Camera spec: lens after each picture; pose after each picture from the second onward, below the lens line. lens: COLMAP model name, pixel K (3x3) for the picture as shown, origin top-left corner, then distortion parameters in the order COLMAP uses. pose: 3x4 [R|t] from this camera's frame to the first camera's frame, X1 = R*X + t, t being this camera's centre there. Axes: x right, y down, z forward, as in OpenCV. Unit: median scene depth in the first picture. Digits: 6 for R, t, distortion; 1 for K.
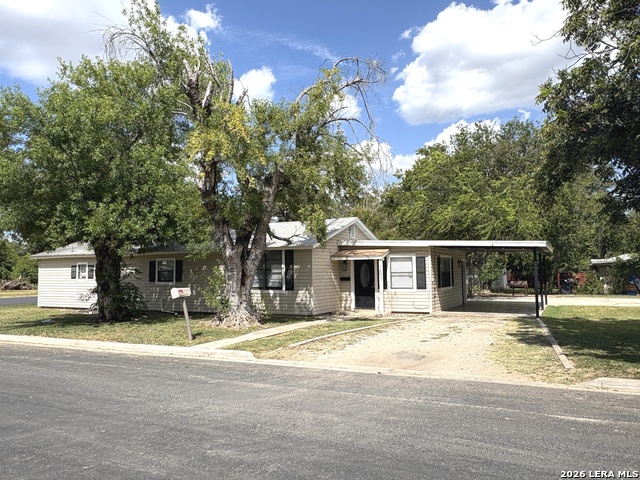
lens RADIAL K [[489.3, 0, 323.0], [0, 489.3, 237.0], [0, 0, 1]] dist [0.023438, -0.040699]
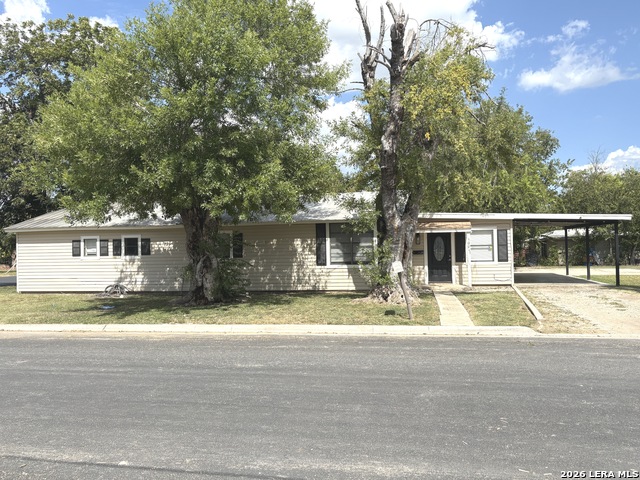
lens RADIAL K [[514.7, 0, 323.0], [0, 514.7, 245.2], [0, 0, 1]] dist [0.040229, -0.007405]
pose [[0.963238, -0.004614, 0.268609, -0.438519], [-0.011889, 0.998141, 0.059780, 0.013380], [-0.268385, -0.060776, 0.961393, 0.074851]]
